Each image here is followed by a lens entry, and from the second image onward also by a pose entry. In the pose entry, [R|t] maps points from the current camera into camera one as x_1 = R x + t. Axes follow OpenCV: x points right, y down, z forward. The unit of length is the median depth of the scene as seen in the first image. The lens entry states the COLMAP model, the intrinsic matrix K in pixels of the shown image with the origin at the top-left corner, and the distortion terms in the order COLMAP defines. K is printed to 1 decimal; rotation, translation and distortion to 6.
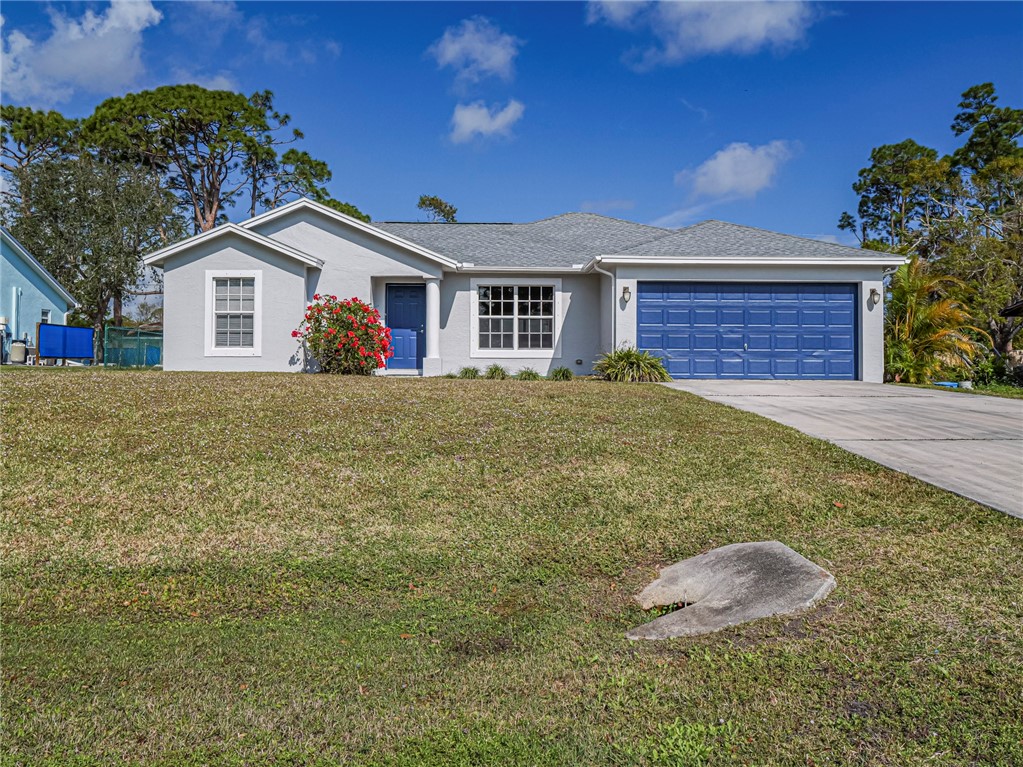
lens RADIAL K [[848.5, 0, 547.3], [0, 848.5, 350.4], [0, 0, 1]] dist [0.003000, 0.001320]
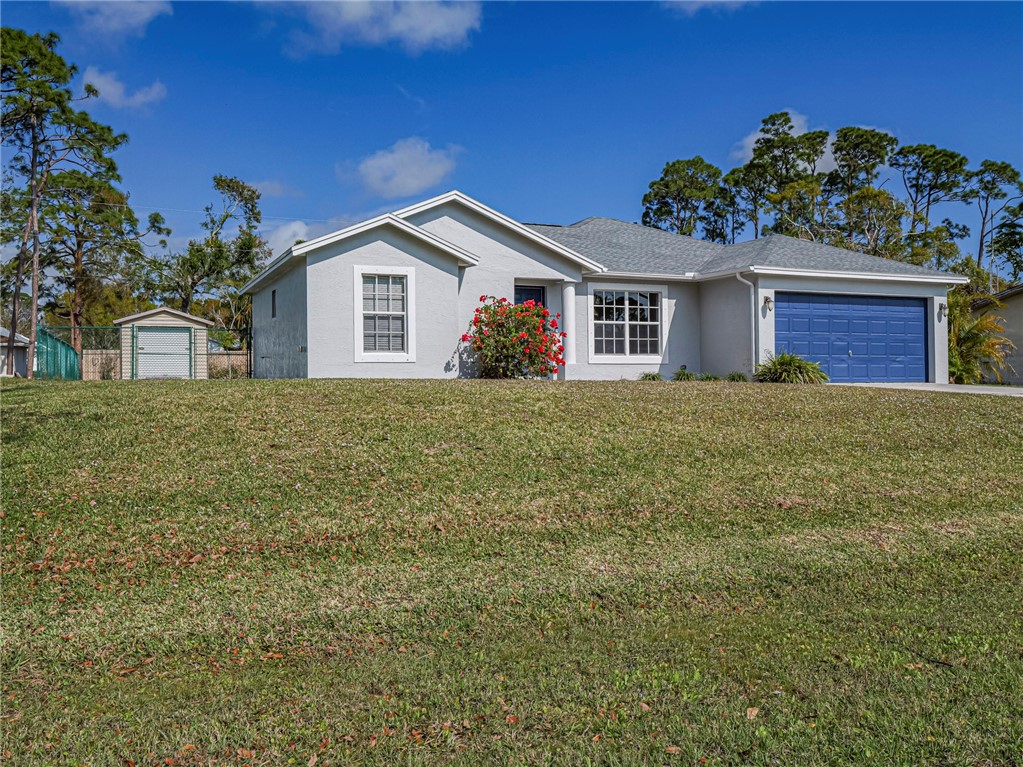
lens RADIAL K [[904.0, 0, 576.0], [0, 904.0, 381.2], [0, 0, 1]] dist [0.007909, -0.006220]
pose [[0.929501, -0.008627, 0.368719, -0.511073], [-0.001160, 0.999653, 0.026313, 0.001534], [-0.368818, -0.024886, 0.929169, 0.031561]]
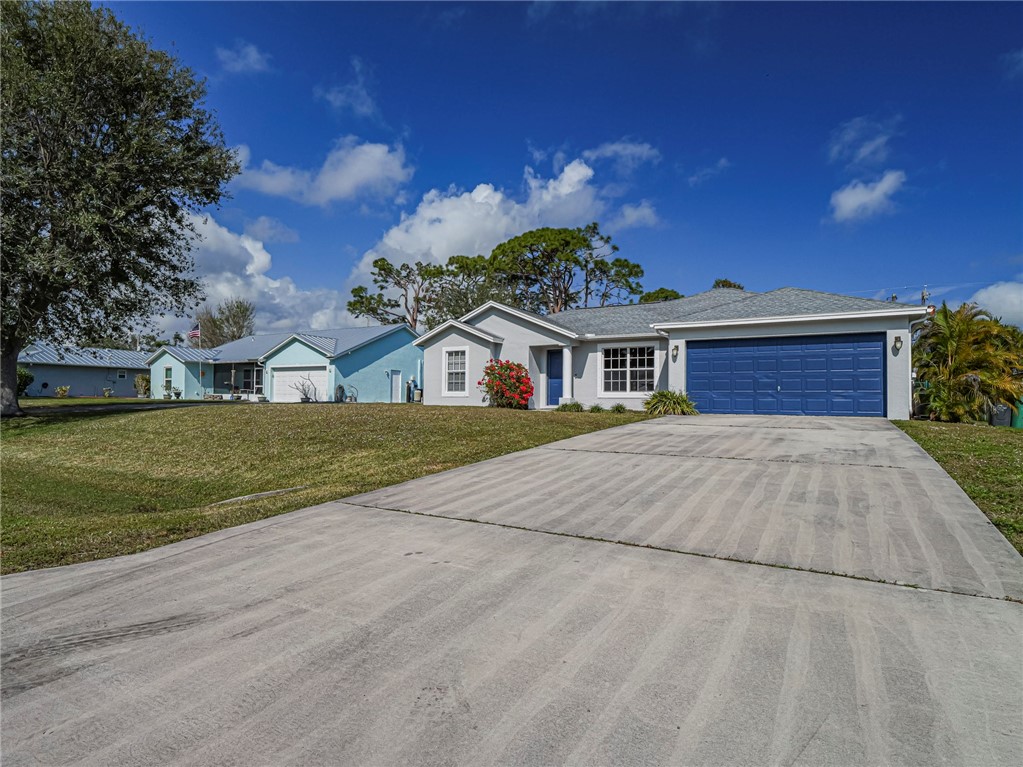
lens RADIAL K [[611.0, 0, 506.3], [0, 611.0, 378.7], [0, 0, 1]] dist [0.003013, -0.000051]
pose [[0.831055, -0.017825, -0.555905, 0.382990], [0.003262, 0.999625, -0.027175, 0.003872], [0.556181, 0.020770, 0.830802, 0.031370]]
